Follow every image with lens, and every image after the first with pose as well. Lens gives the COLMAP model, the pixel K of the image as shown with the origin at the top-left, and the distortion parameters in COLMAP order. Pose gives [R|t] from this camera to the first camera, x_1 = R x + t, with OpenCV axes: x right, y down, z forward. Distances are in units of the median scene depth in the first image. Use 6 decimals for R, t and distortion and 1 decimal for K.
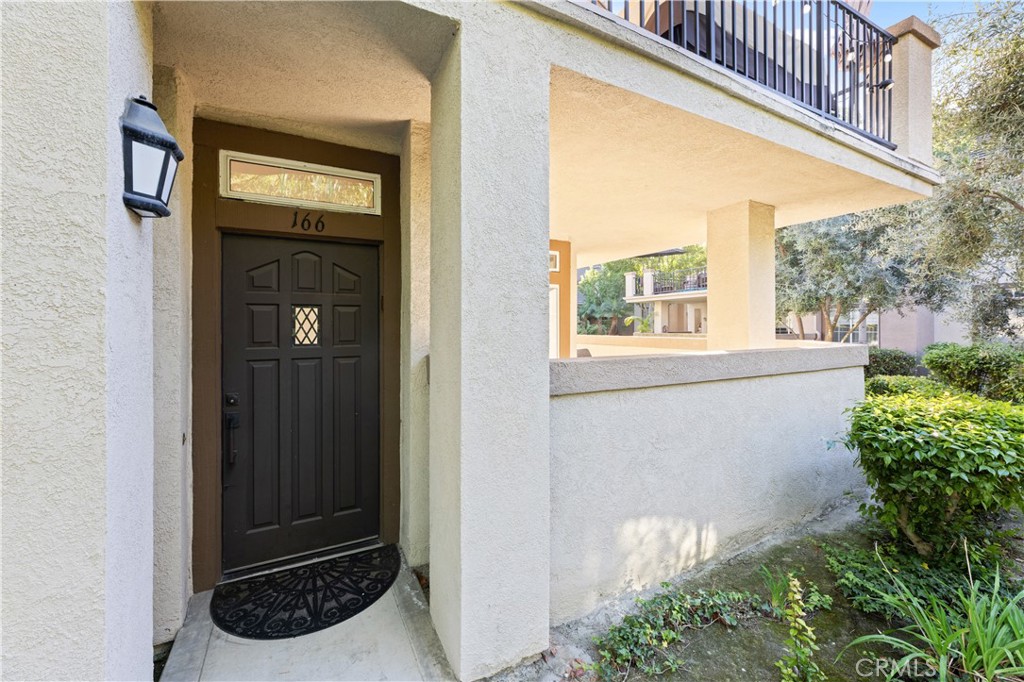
lens RADIAL K [[423.1, 0, 494.9], [0, 423.1, 329.0], [0, 0, 1]] dist [0.004287, 0.000055]
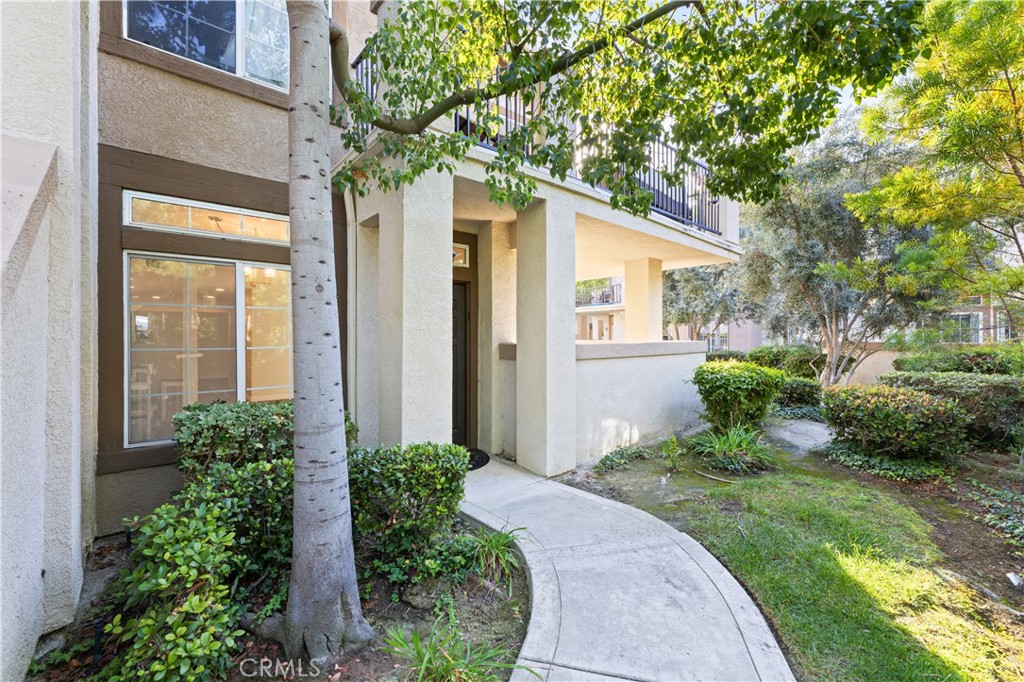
lens RADIAL K [[423.1, 0, 490.3], [0, 423.1, 337.4], [0, 0, 1]] dist [0.004287, 0.000055]
pose [[0.978894, 0.000968, 0.204365, -0.588674], [-0.000229, 0.999993, -0.003641, 0.039529], [-0.204367, 0.003517, 0.978888, -0.848353]]
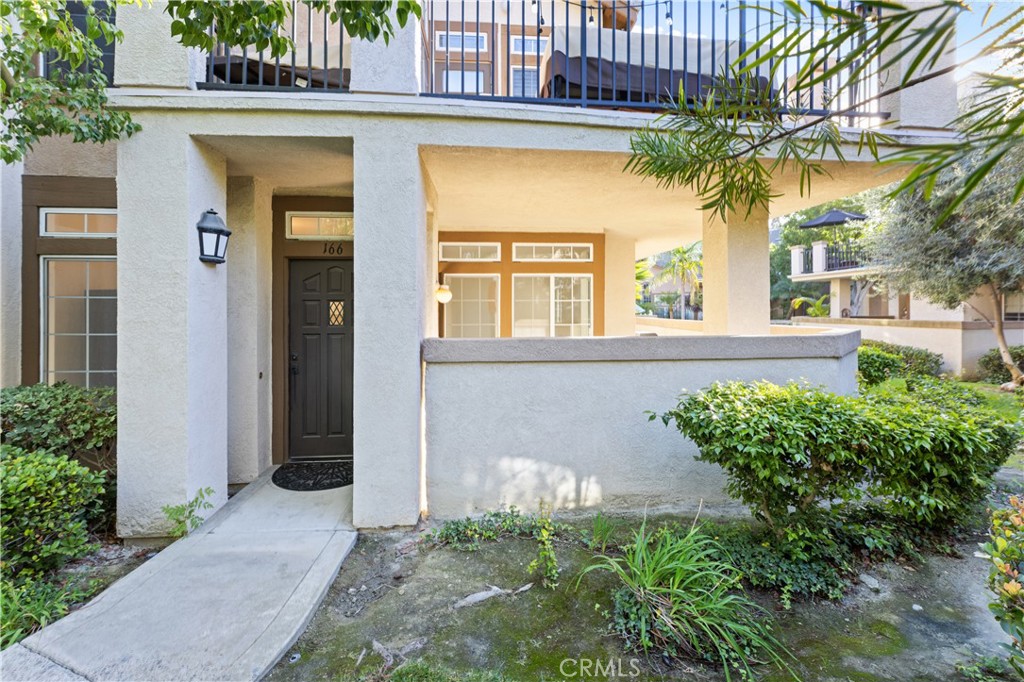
lens RADIAL K [[423.1, 0, 494.5], [0, 423.1, 312.9], [0, 0, 1]] dist [0.004287, 0.000055]
pose [[0.917694, 0.004273, -0.397264, 0.730714], [-0.002159, 0.999981, 0.005768, -0.019538], [0.397281, -0.004436, 0.917686, -0.219910]]
